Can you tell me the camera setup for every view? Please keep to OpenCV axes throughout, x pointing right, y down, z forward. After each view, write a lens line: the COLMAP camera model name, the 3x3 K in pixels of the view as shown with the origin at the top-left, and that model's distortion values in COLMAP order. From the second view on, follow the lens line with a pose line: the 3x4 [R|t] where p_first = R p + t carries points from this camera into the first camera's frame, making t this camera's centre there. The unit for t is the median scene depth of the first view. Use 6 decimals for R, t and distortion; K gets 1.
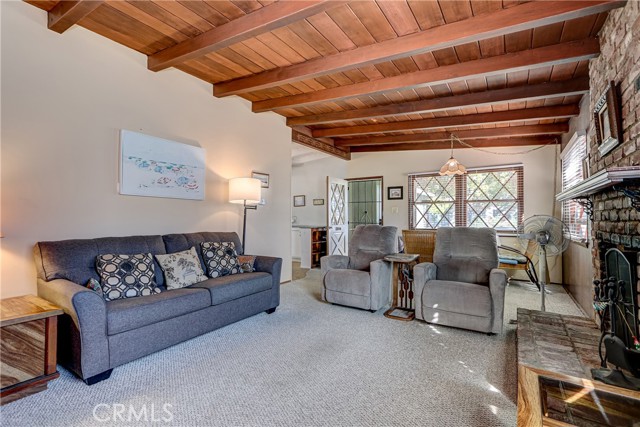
lens RADIAL K [[298.9, 0, 320.0], [0, 298.9, 213.5], [0, 0, 1]] dist [-0.000182, 0.000022]
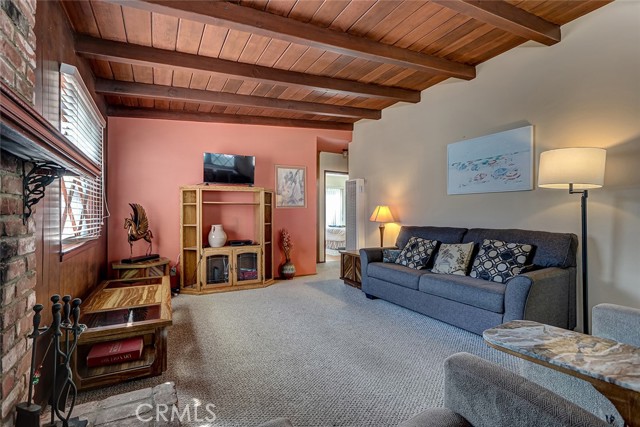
lens RADIAL K [[337.1, 0, 320.0], [0, 337.1, 213.5], [0, 0, 1]] dist [-0.000228, -0.000015]
pose [[-0.519521, -0.003331, -0.854451, 0.786712], [0.014400, 0.999816, -0.012654, 0.025083], [0.854336, -0.018878, -0.519378, 1.149049]]
